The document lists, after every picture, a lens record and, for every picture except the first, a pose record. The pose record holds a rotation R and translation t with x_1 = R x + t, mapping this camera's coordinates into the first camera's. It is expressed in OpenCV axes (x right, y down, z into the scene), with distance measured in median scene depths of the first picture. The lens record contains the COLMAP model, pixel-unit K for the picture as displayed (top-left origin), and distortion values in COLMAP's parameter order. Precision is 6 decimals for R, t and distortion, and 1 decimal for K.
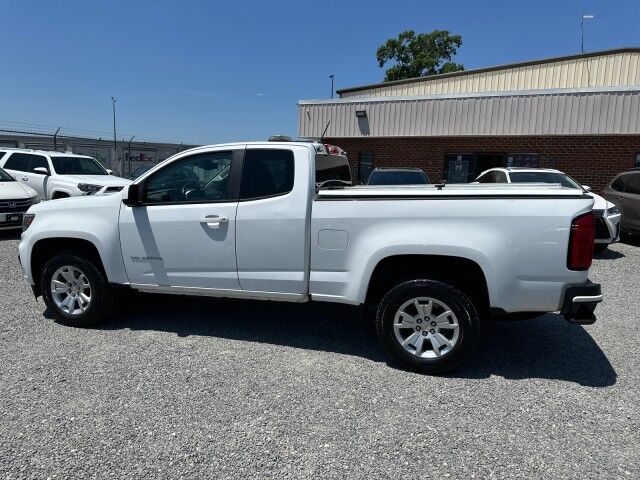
lens RADIAL K [[450.1, 0, 319.7], [0, 450.1, 238.3], [0, 0, 1]] dist [0.061193, -0.078764]
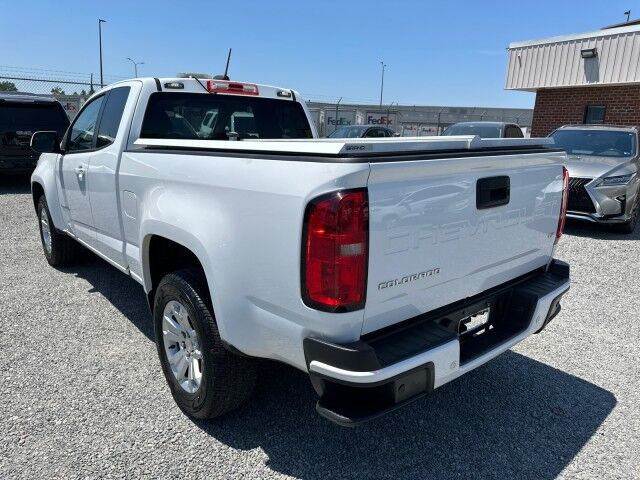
lens RADIAL K [[450.1, 0, 323.8], [0, 450.1, 241.7], [0, 0, 1]] dist [0.061193, -0.078764]
pose [[0.837752, 0.133877, -0.529384, 0.629634], [-0.089677, 0.990048, 0.108461, -0.040722], [0.538636, -0.043390, 0.841420, 0.465033]]
